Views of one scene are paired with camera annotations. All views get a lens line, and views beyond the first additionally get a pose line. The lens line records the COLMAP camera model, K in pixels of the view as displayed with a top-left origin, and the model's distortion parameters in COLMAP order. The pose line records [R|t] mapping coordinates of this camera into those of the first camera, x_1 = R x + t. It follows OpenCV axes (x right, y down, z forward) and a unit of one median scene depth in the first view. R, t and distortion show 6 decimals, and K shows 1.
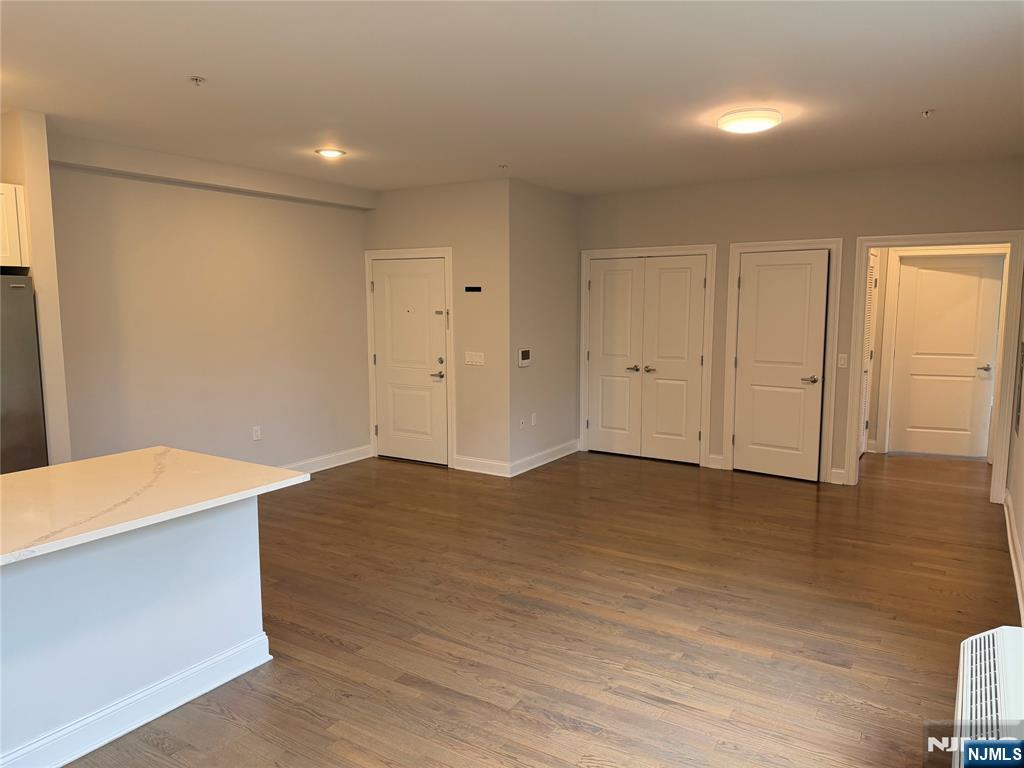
lens RADIAL K [[706.4, 0, 512.0], [0, 706.4, 384.0], [0, 0, 1]] dist [0.050204, -0.042522]
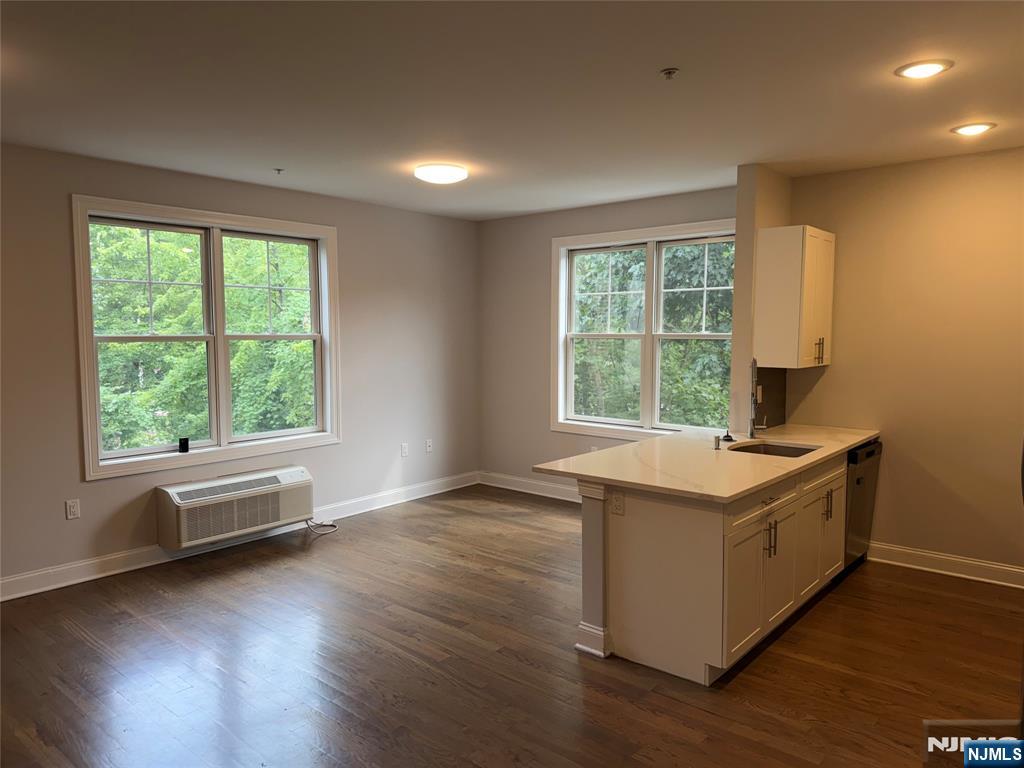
lens RADIAL K [[706.4, 0, 512.0], [0, 706.4, 384.0], [0, 0, 1]] dist [0.050204, -0.042522]
pose [[-0.989751, -0.007794, 0.142589, -0.413902], [0.021409, 0.979125, 0.202126, -0.258239], [-0.141188, 0.203107, -0.968924, 2.107247]]
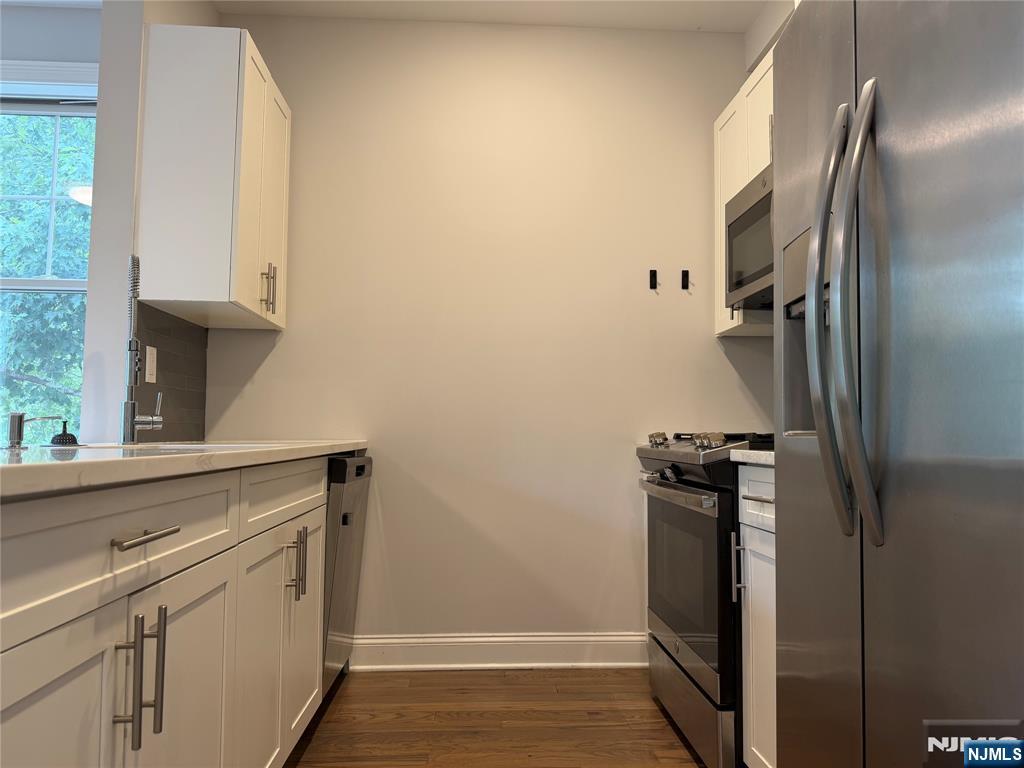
lens RADIAL K [[723.7, 0, 511.8], [0, 723.7, 398.6], [0, 0, 1]] dist [0.050568, -0.131587]
pose [[-0.816560, -0.037323, -0.576053, -0.603913], [-0.081482, 0.995369, 0.051010, 0.063711], [0.571481, 0.088591, -0.815819, 1.356266]]
